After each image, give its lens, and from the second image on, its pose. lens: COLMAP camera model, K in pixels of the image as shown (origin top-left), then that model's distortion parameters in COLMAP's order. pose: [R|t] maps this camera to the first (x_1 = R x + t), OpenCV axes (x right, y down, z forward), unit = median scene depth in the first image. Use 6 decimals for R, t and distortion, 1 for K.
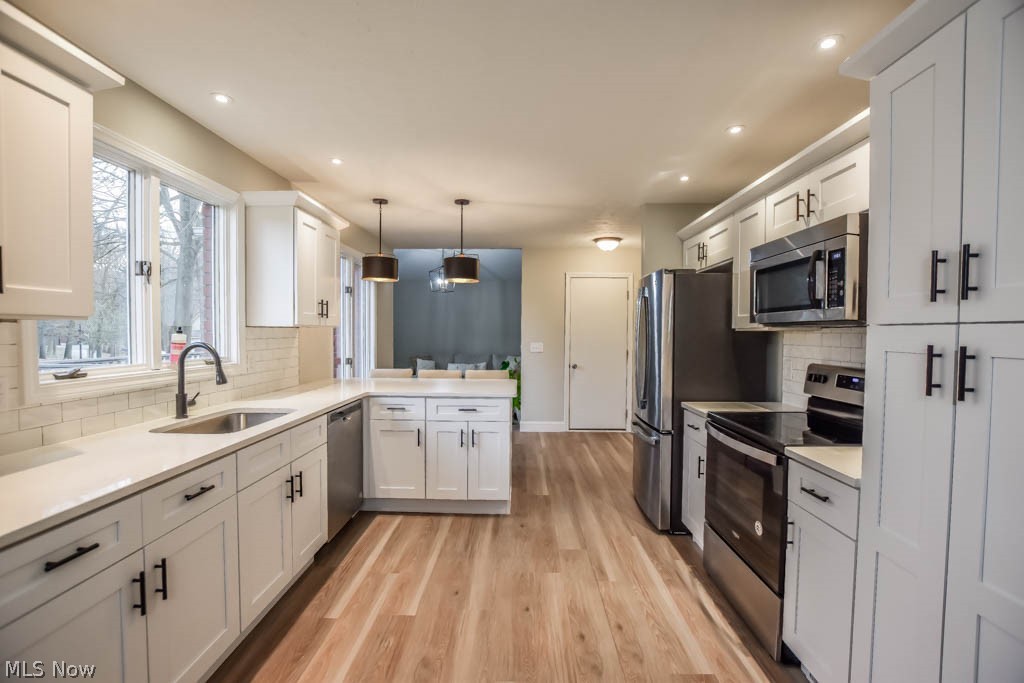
lens RADIAL K [[453.6, 0, 513.1], [0, 453.6, 344.9], [0, 0, 1]] dist [-0.032612, 0.002037]
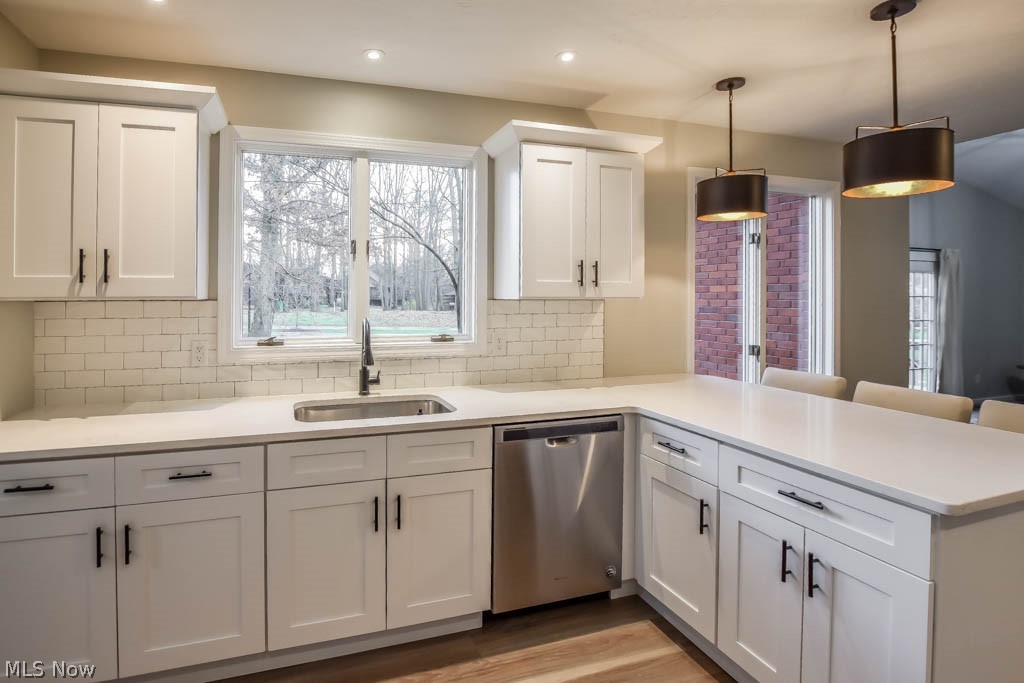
lens RADIAL K [[486.1, 0, 438.3], [0, 486.1, 294.2], [0, 0, 1]] dist [-0.025320, -0.000321]
pose [[0.300723, -0.009977, -0.953659, 0.316535], [-0.025247, 0.999512, -0.018418, -0.040536], [0.953377, 0.029616, 0.300324, 0.795618]]
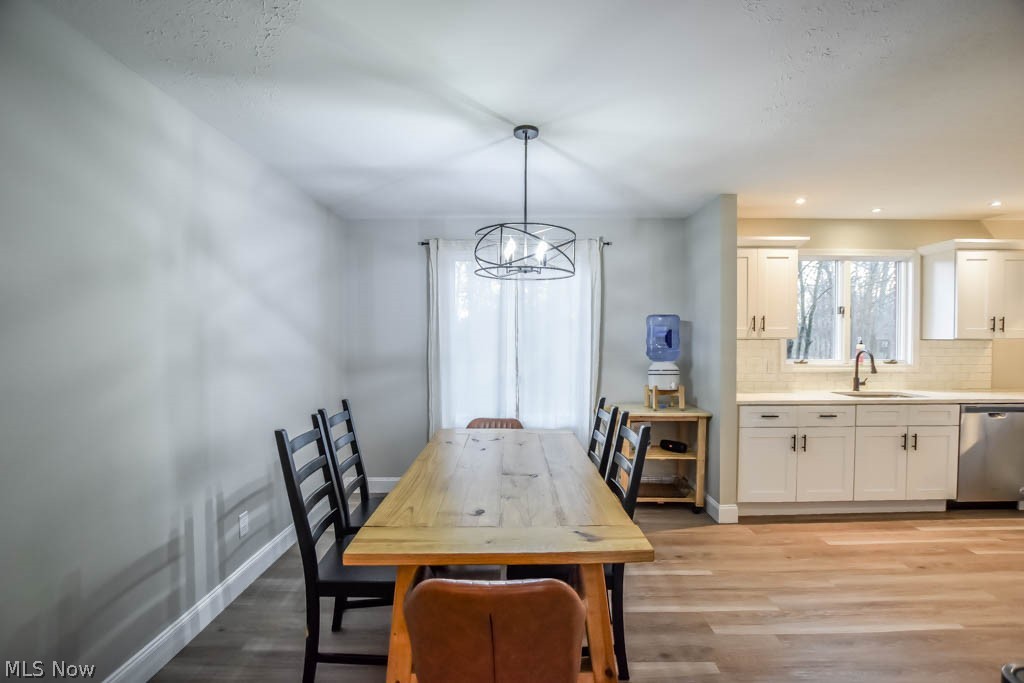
lens RADIAL K [[453.6, 0, 522.9], [0, 453.6, 347.6], [0, 0, 1]] dist [-0.032612, 0.002037]
pose [[0.033243, 0.012484, -0.999369, 0.985046], [-0.027603, 0.999552, 0.011568, 0.004206], [0.999066, 0.027201, 0.033573, -0.407259]]
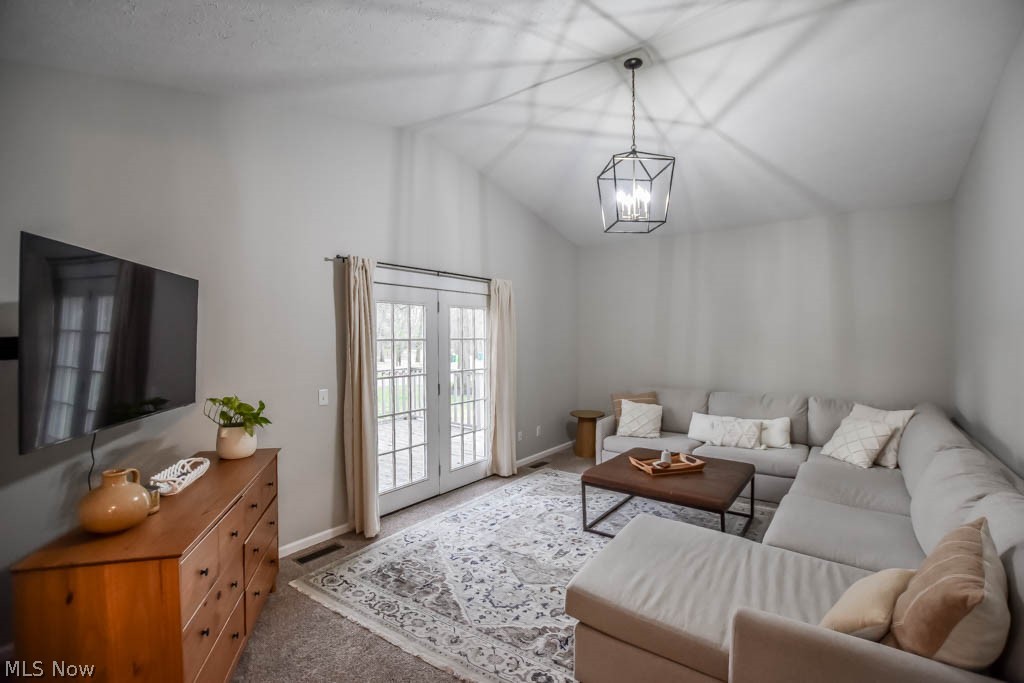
lens RADIAL K [[453.6, 0, 509.3], [0, 453.6, 343.2], [0, 0, 1]] dist [-0.032612, 0.002037]
pose [[0.810062, -0.001703, -0.586341, -0.123508], [-0.006148, 0.999916, -0.011399, -0.106376], [0.586312, 0.012838, 0.809984, 2.741527]]
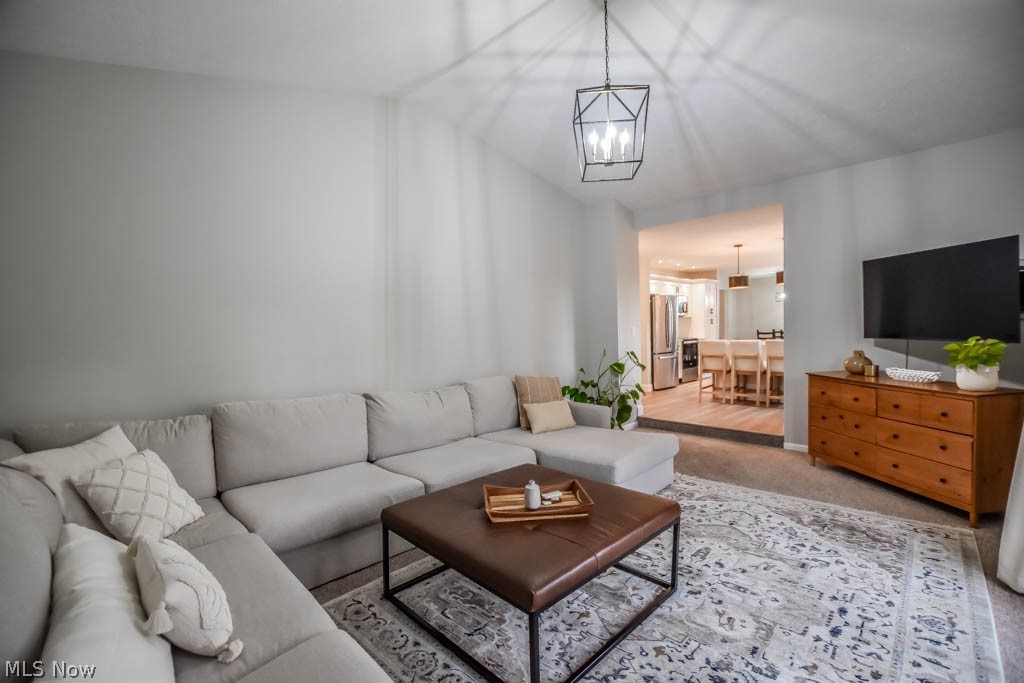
lens RADIAL K [[453.6, 0, 514.2], [0, 453.6, 344.2], [0, 0, 1]] dist [-0.032612, 0.002037]
pose [[-0.718807, -0.015716, 0.695032, -1.222225], [0.037242, 0.997438, 0.061070, -0.092081], [-0.694211, 0.069782, -0.716381, 5.019829]]
